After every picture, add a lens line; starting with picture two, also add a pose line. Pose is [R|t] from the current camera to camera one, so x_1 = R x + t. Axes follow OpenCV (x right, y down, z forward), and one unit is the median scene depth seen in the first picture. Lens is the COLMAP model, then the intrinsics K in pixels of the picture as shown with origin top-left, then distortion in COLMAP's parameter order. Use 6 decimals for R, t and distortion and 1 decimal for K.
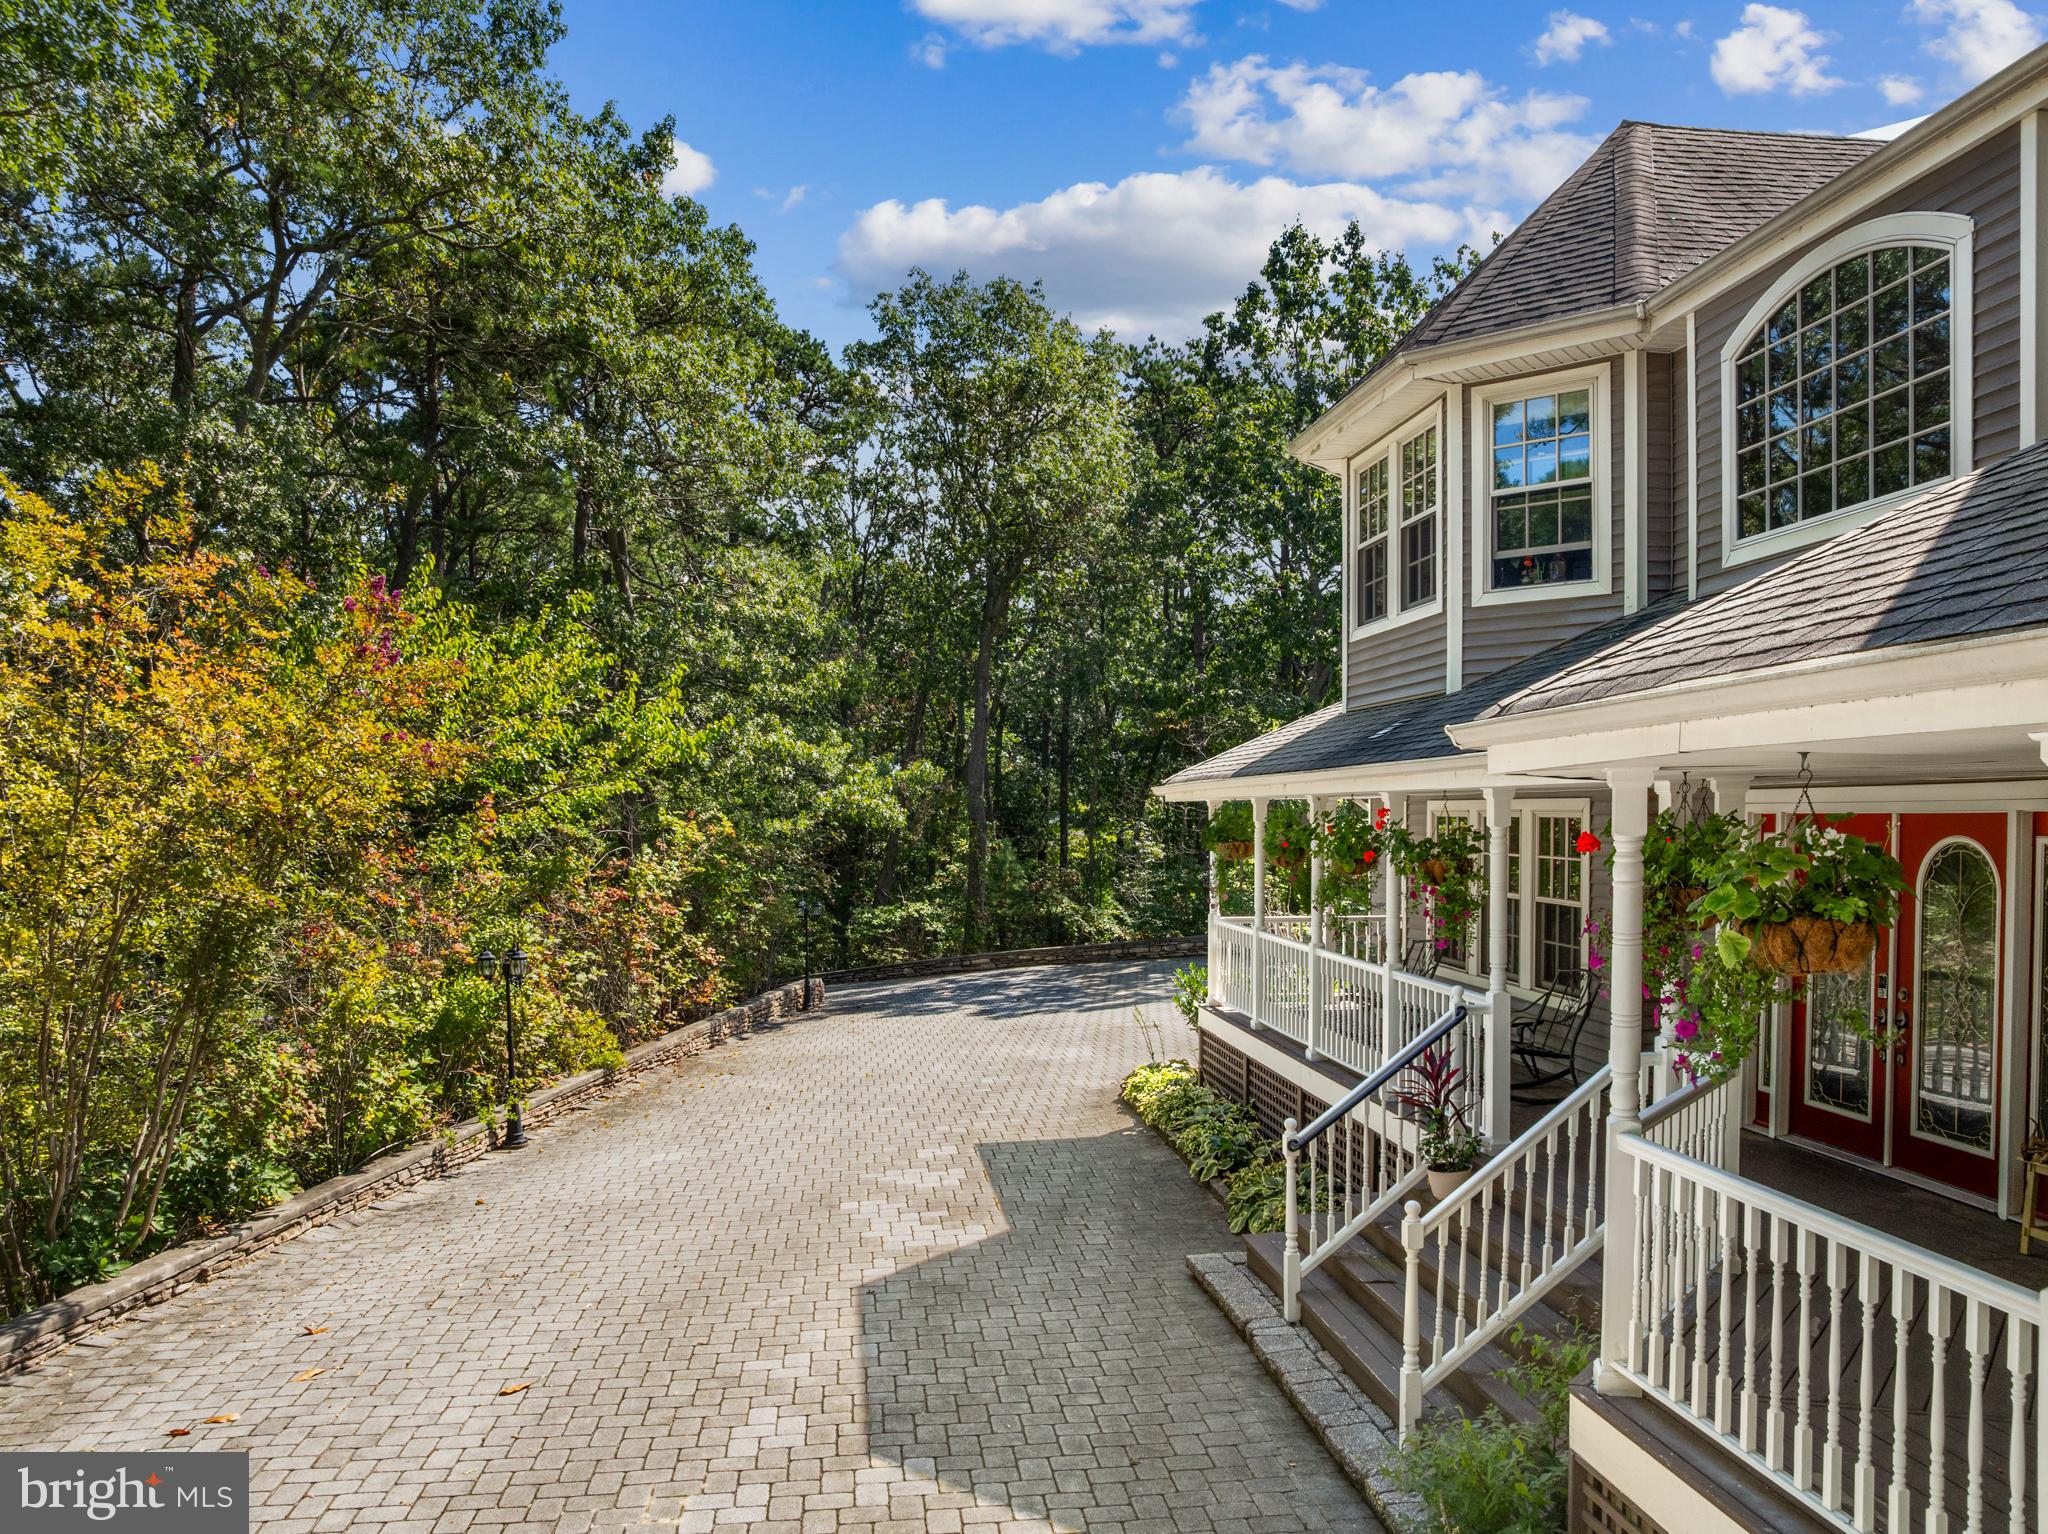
lens RADIAL K [[1472.9, 0, 1020.9], [0, 1472.9, 862.2], [0, 0, 1]] dist [-0.042245, -0.000297]
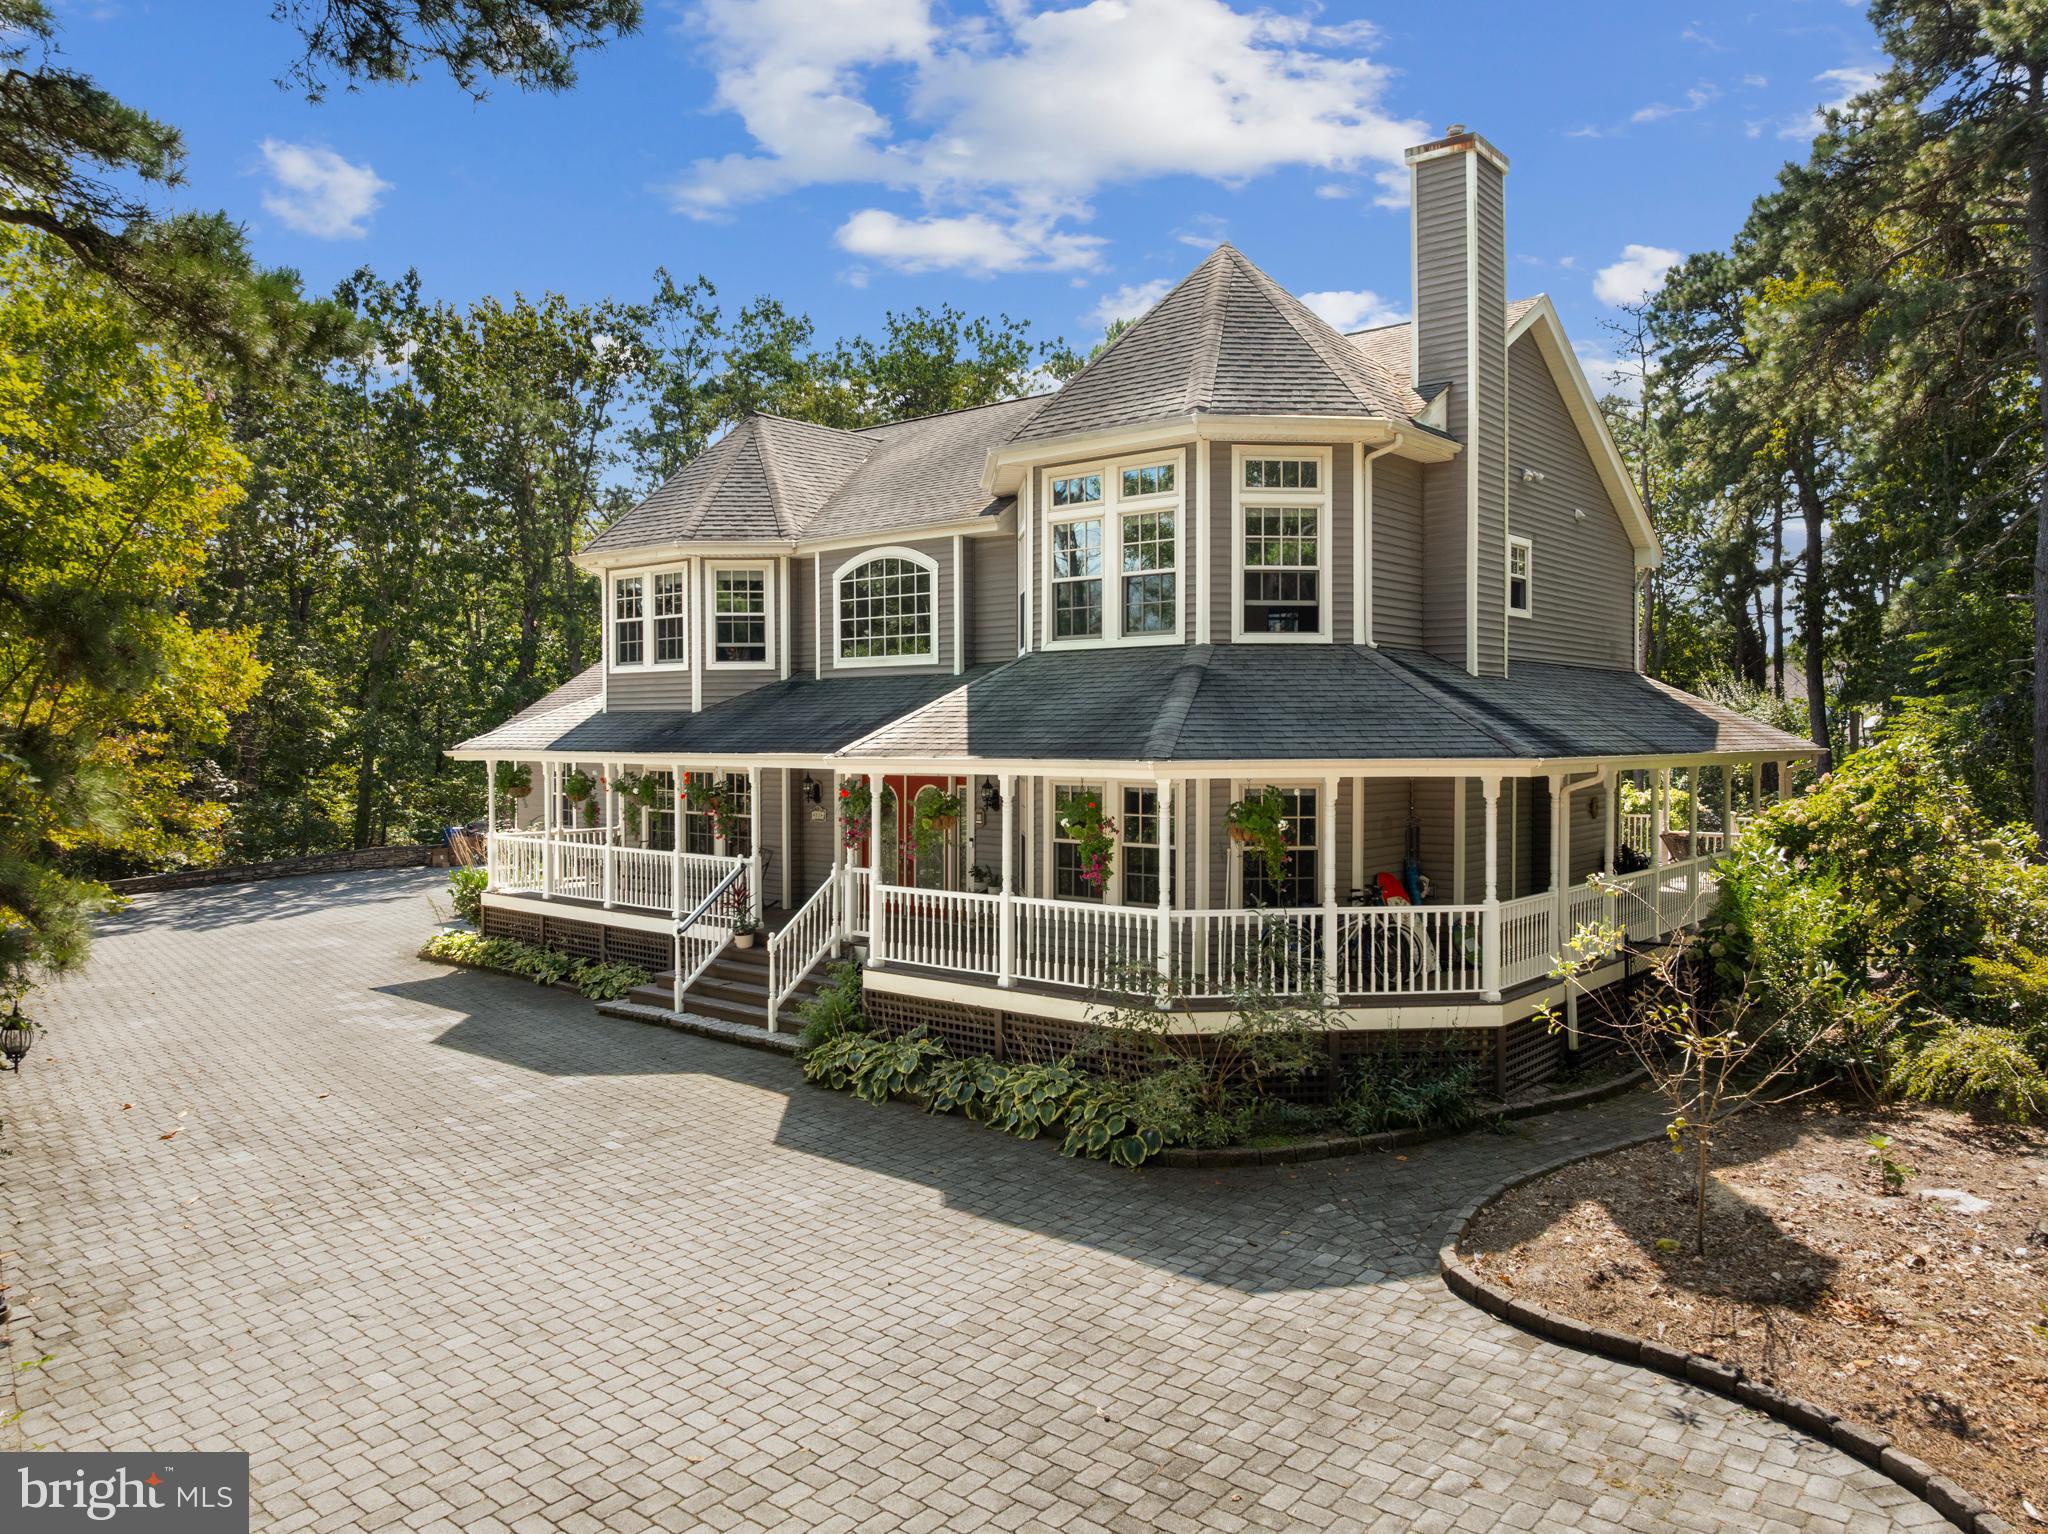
lens RADIAL K [[1469.3, 0, 1020.9], [0, 1469.3, 773.8], [0, 0, 1]] dist [-0.040720, -0.000700]
pose [[0.736646, -0.013416, 0.676145, -0.496194], [0.017975, 0.999838, 0.000257, -0.017107], [-0.676039, 0.011964, 0.736768, -0.517503]]
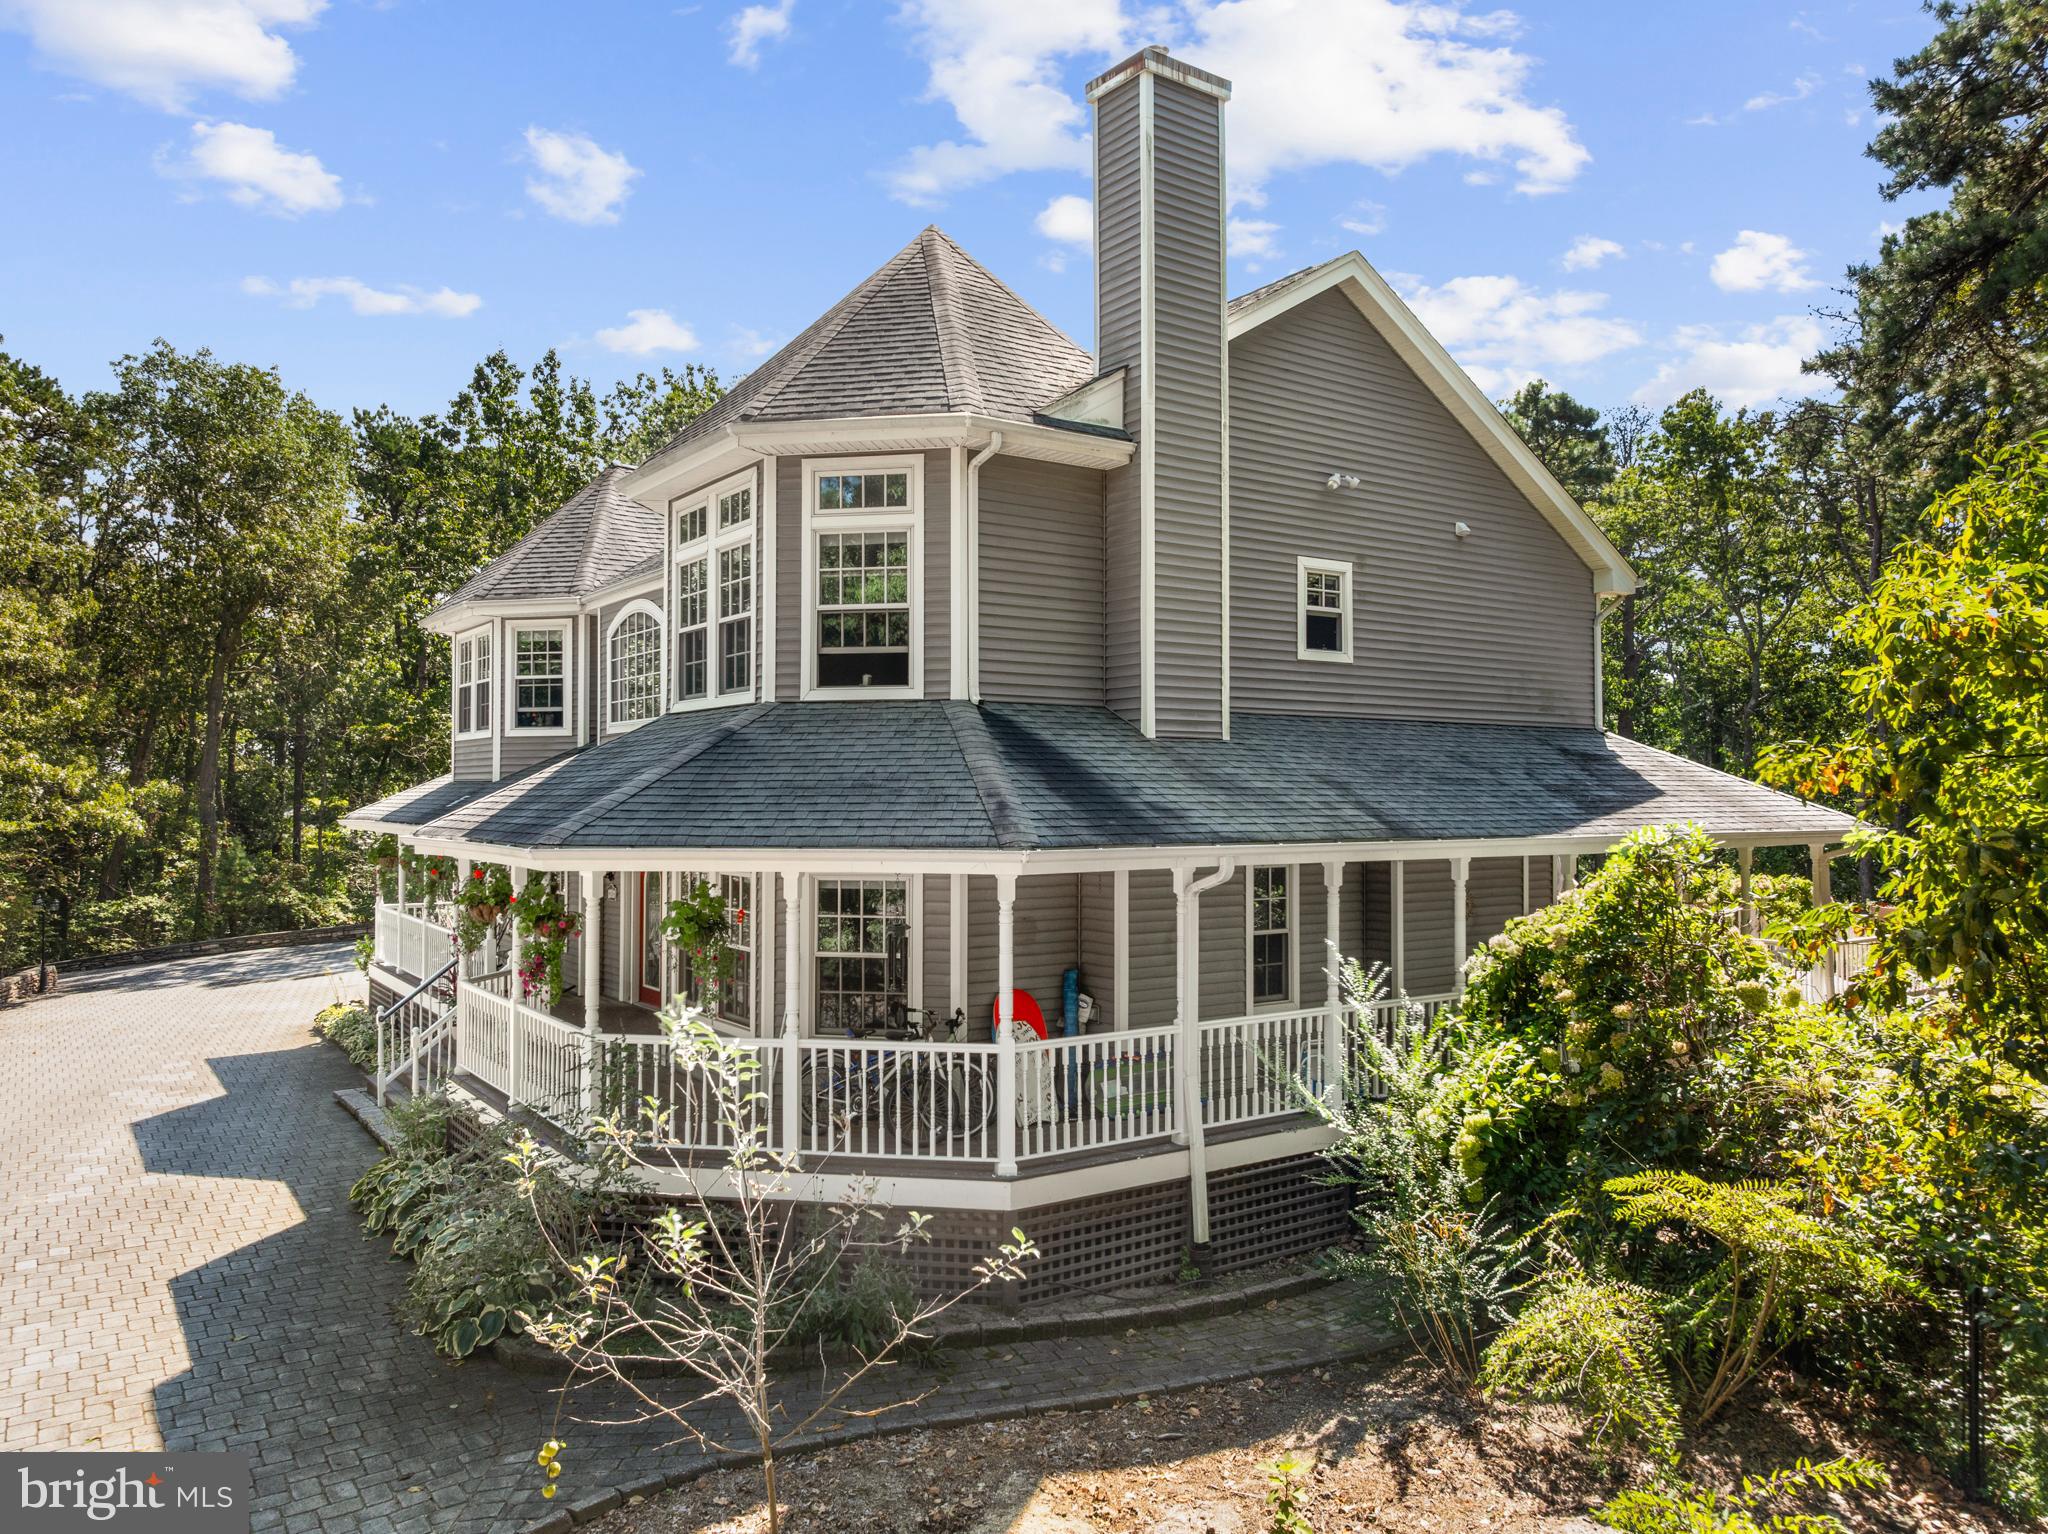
lens RADIAL K [[1469.3, 0, 1020.9], [0, 1469.3, 773.8], [0, 0, 1]] dist [-0.040720, -0.000700]
pose [[0.886422, 0.012331, 0.462713, 0.018928], [0.009070, 0.998990, -0.043998, -0.026000], [-0.462788, 0.043198, 0.885416, -0.654502]]
